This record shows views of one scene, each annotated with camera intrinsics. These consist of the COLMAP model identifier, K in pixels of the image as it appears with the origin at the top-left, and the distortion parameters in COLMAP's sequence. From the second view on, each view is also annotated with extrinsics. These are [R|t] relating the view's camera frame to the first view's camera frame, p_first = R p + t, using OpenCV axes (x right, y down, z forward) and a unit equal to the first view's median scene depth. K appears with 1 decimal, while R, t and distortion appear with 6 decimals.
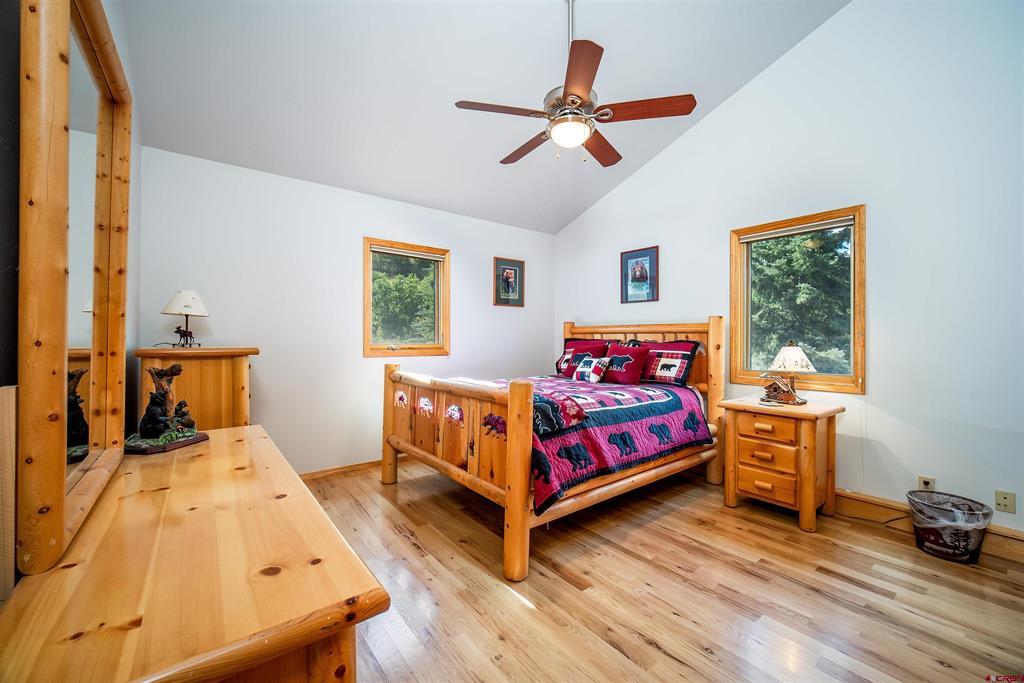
lens RADIAL K [[407.7, 0, 506.2], [0, 407.7, 337.0], [0, 0, 1]] dist [-0.001388, -0.000025]
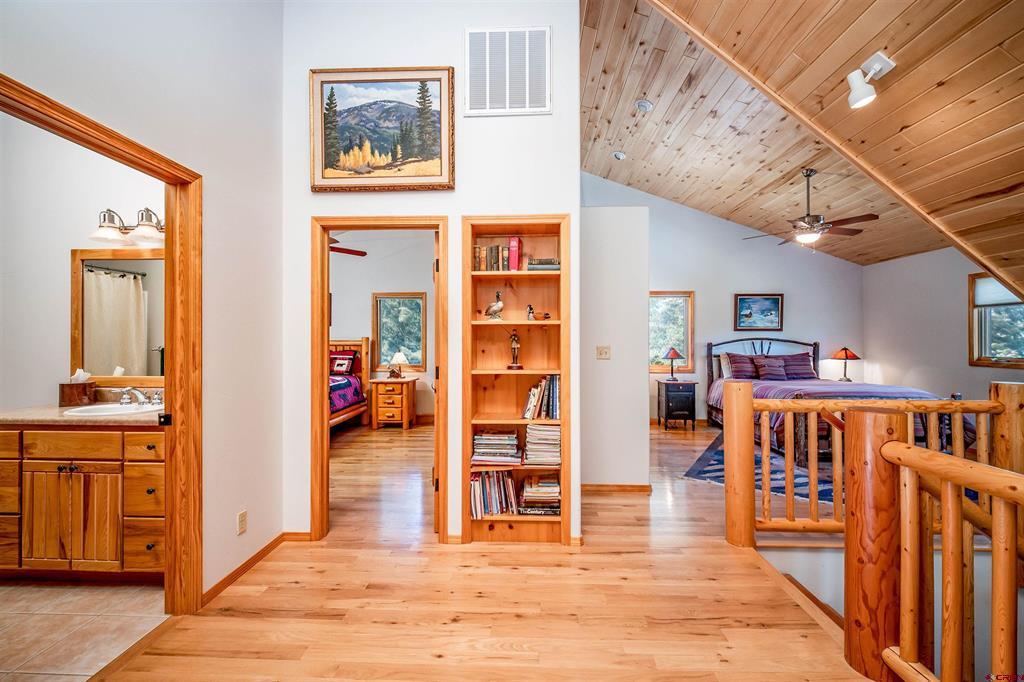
lens RADIAL K [[419.4, 0, 512.0], [0, 419.4, 341.0], [0, 0, 1]] dist [-0.001084, 0.000012]
pose [[0.633873, -0.004807, 0.773423, -0.594321], [0.004201, 0.999987, 0.002772, -0.037010], [-0.773426, 0.001492, 0.633885, -0.807998]]
